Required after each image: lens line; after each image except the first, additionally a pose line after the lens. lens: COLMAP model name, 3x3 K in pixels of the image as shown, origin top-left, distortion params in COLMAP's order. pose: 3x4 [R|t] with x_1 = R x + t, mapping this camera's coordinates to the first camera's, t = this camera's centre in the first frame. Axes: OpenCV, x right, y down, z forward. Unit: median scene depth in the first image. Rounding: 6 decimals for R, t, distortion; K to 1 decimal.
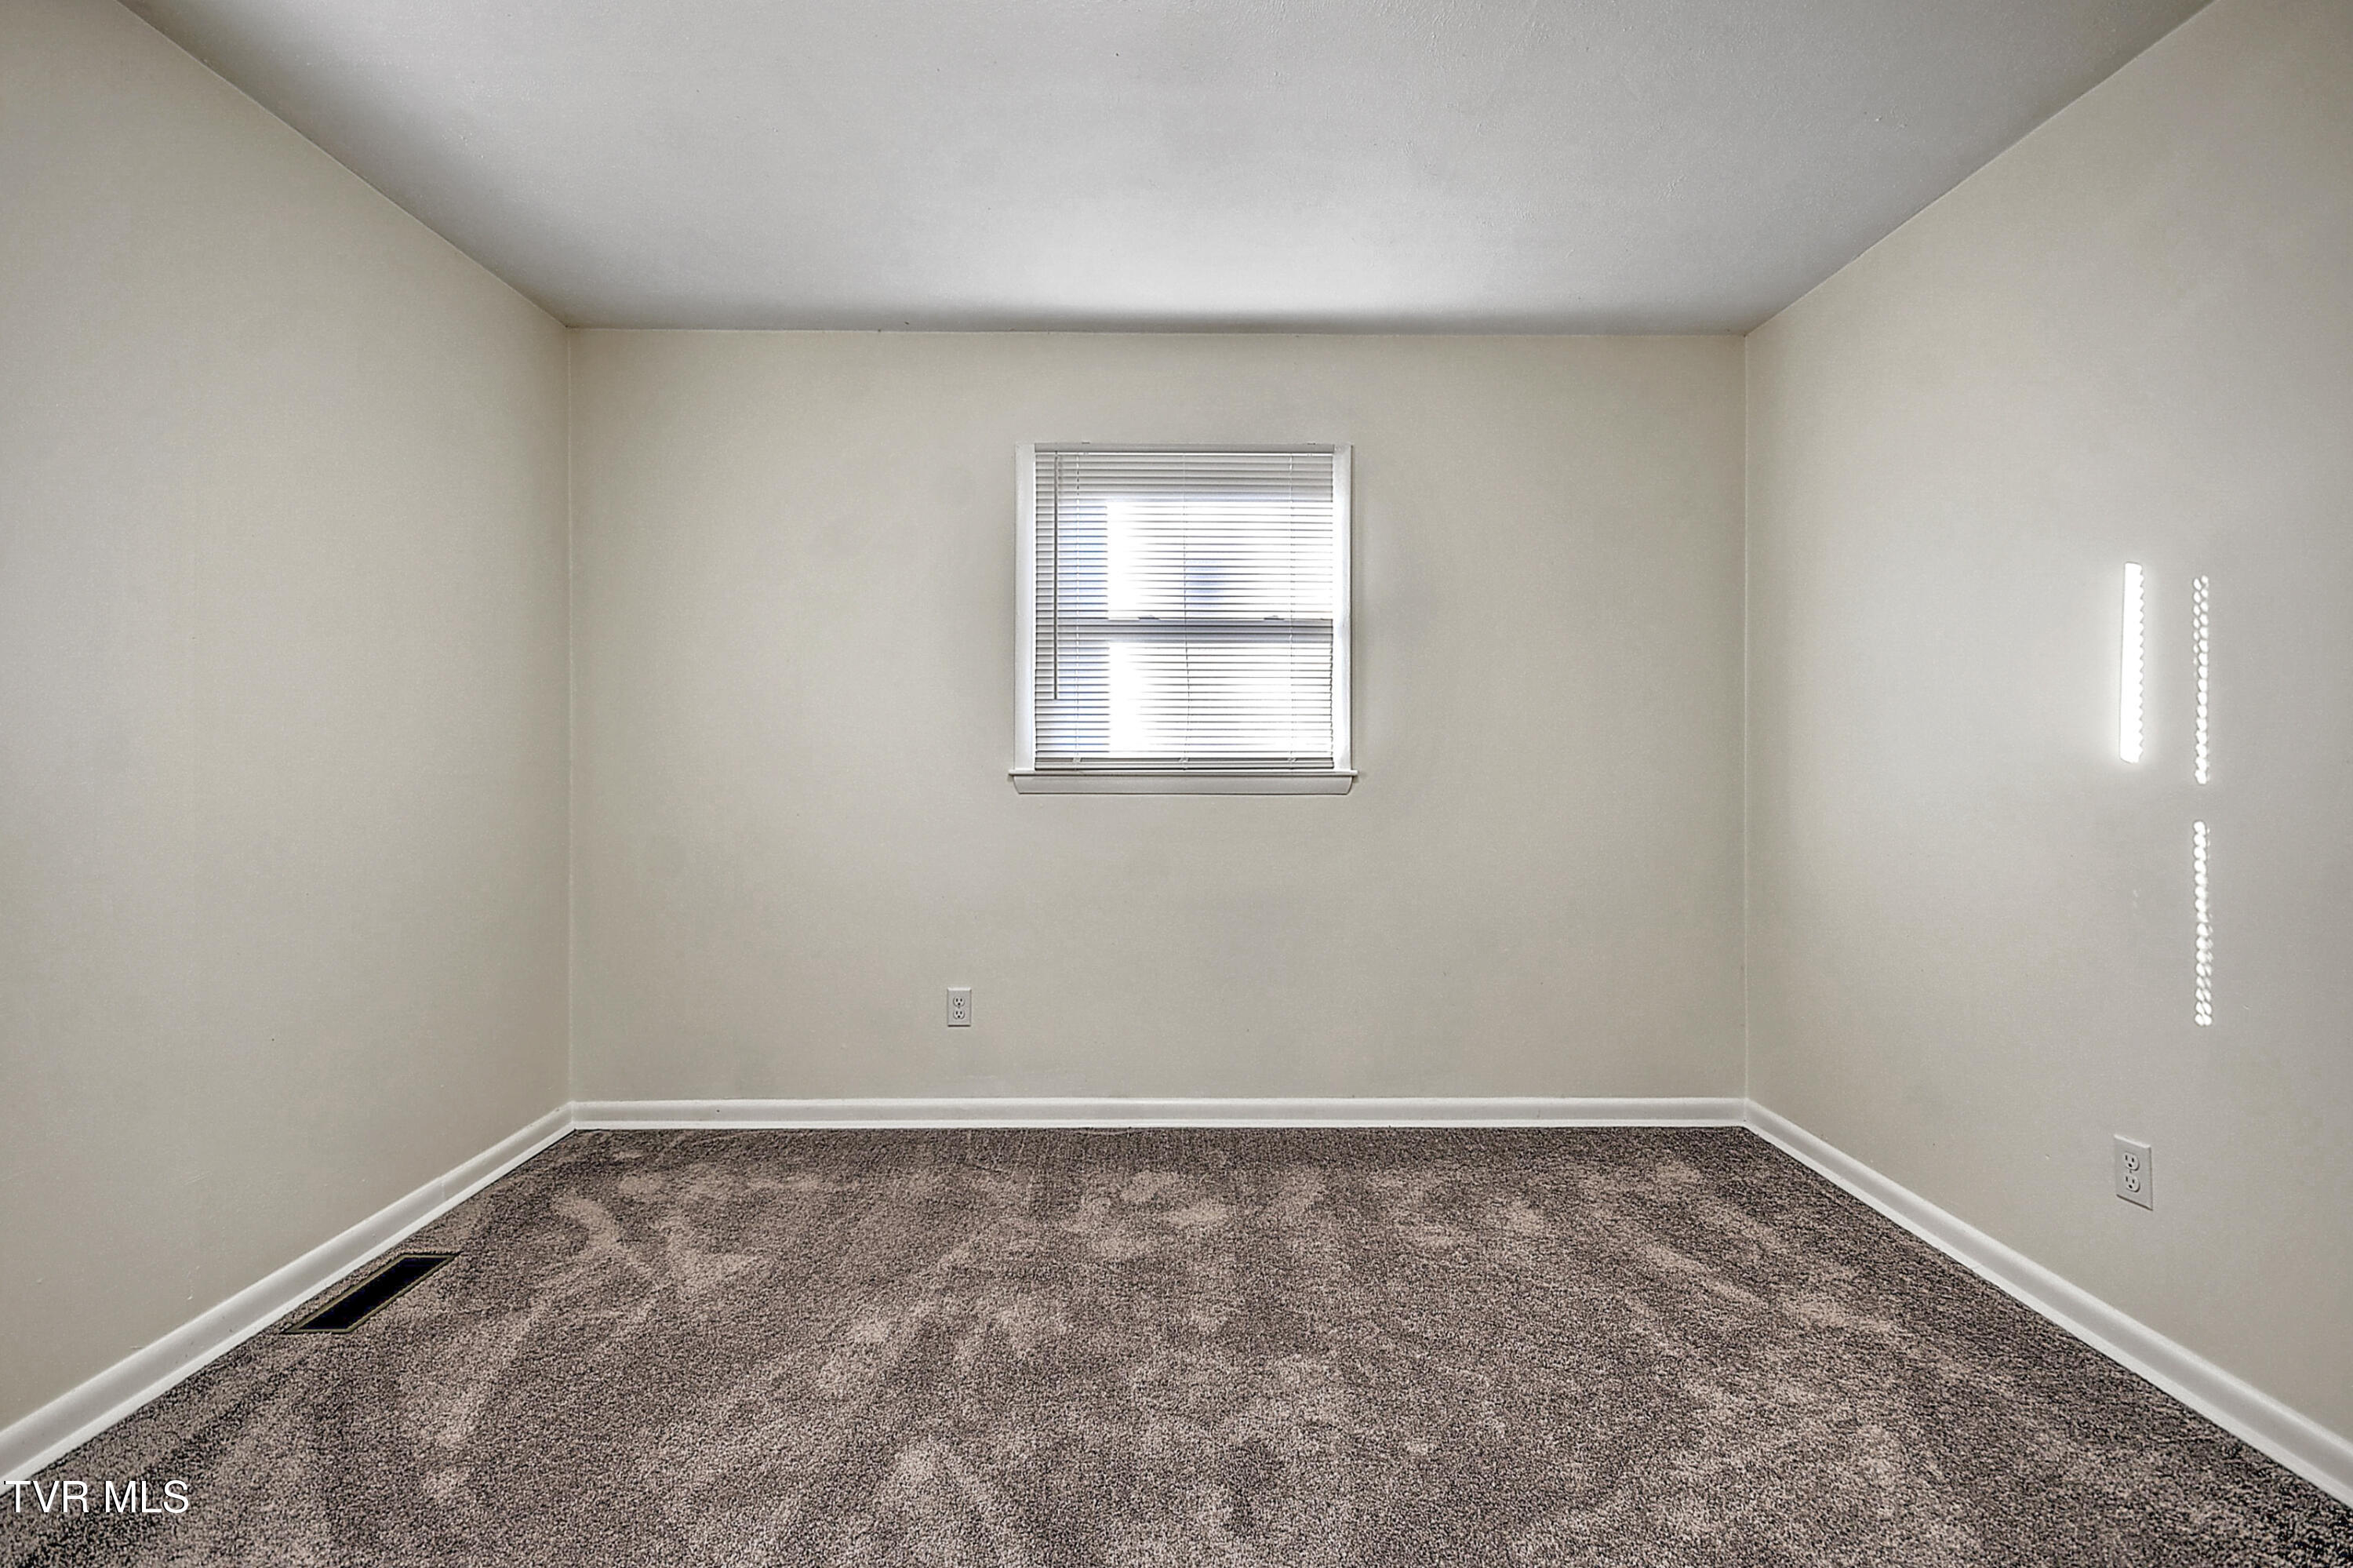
lens RADIAL K [[1025.0, 0, 1177.8], [0, 1025.0, 762.9], [0, 0, 1]] dist [-0.000137, -0.001146]
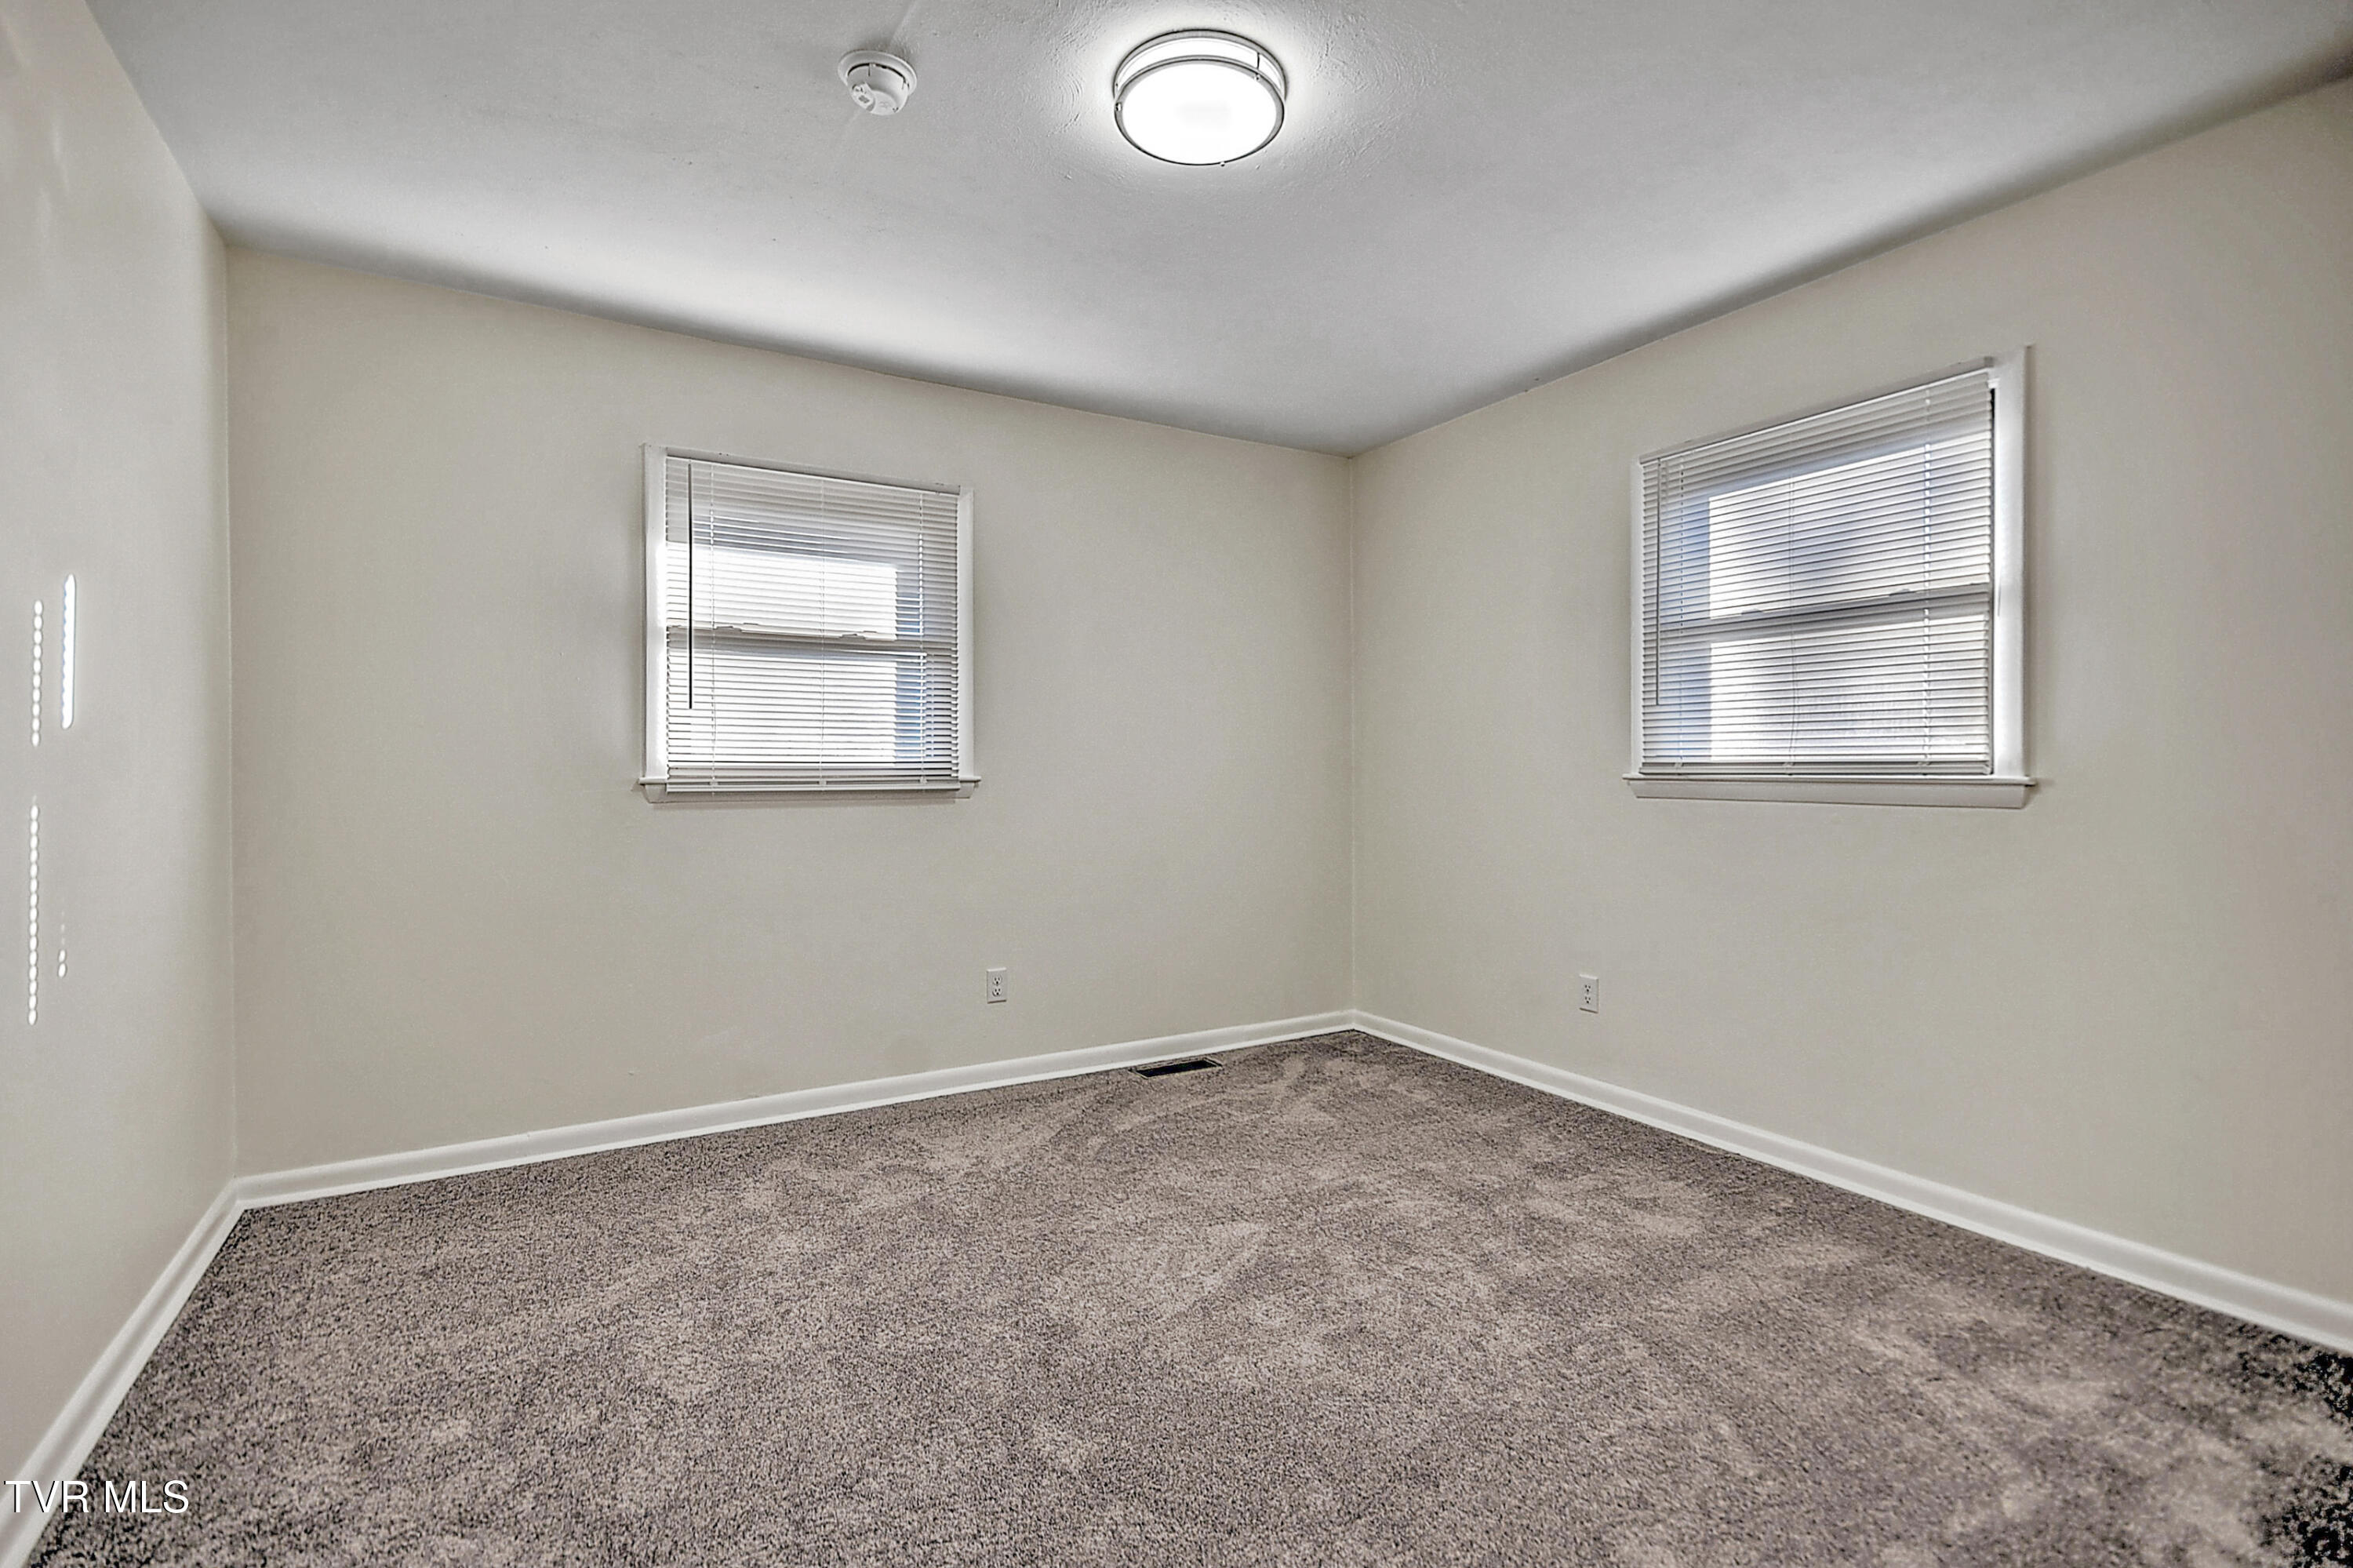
lens RADIAL K [[1047.2, 0, 1170.9], [0, 1047.2, 777.0], [0, 0, 1]] dist [0.002941, 0.000069]
pose [[0.500776, 0.007470, -0.865545, 0.533587], [0.000071, 0.999962, 0.008671, 0.000243], [0.865577, -0.004404, 0.500756, 0.067060]]
